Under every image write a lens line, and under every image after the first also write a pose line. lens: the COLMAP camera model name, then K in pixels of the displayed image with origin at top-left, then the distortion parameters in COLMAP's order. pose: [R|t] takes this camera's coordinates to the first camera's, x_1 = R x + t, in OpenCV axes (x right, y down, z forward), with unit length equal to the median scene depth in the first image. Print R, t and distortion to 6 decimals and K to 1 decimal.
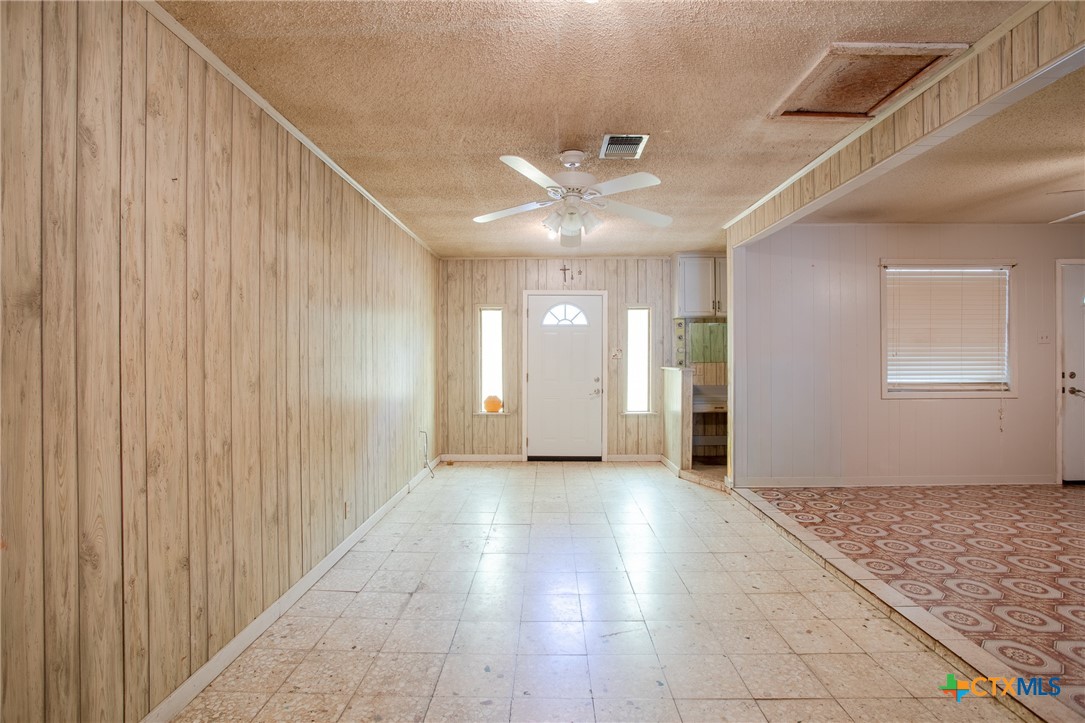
lens RADIAL K [[524.7, 0, 539.1], [0, 524.7, 358.1], [0, 0, 1]] dist [-0.025434, 0.001742]
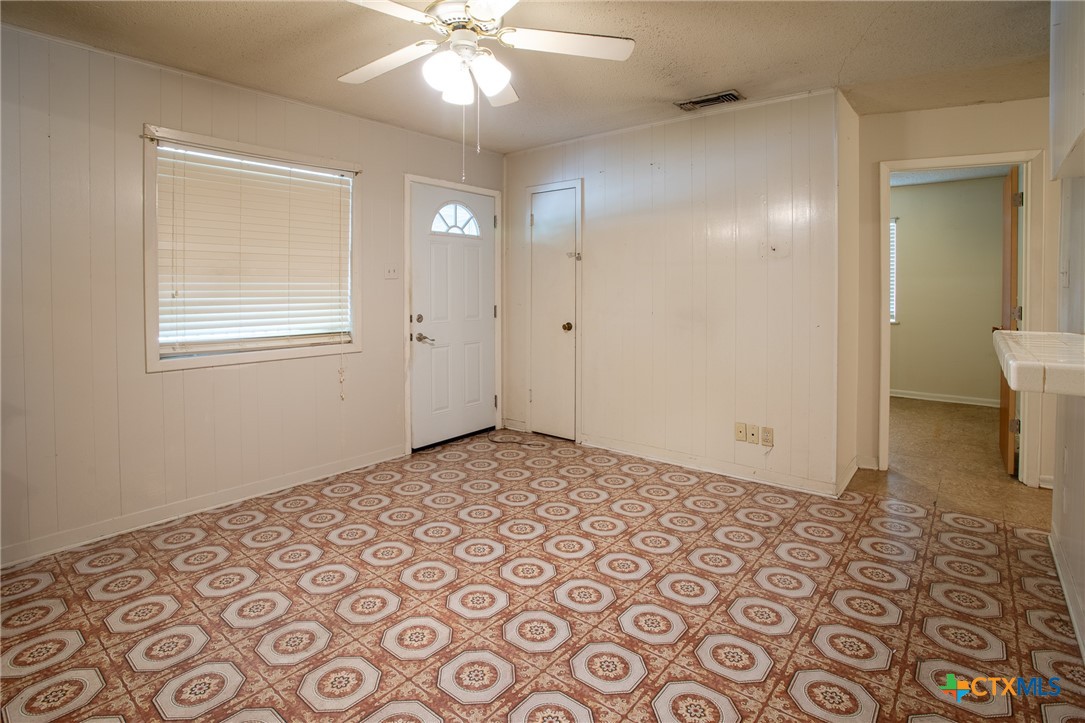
lens RADIAL K [[524.7, 0, 545.1], [0, 524.7, 362.5], [0, 0, 1]] dist [-0.025434, 0.001742]
pose [[0.626907, -0.103790, 0.772150, 0.518269], [0.009956, 0.992073, 0.125268, 0.000486], [-0.779031, -0.070844, 0.622971, 0.319581]]
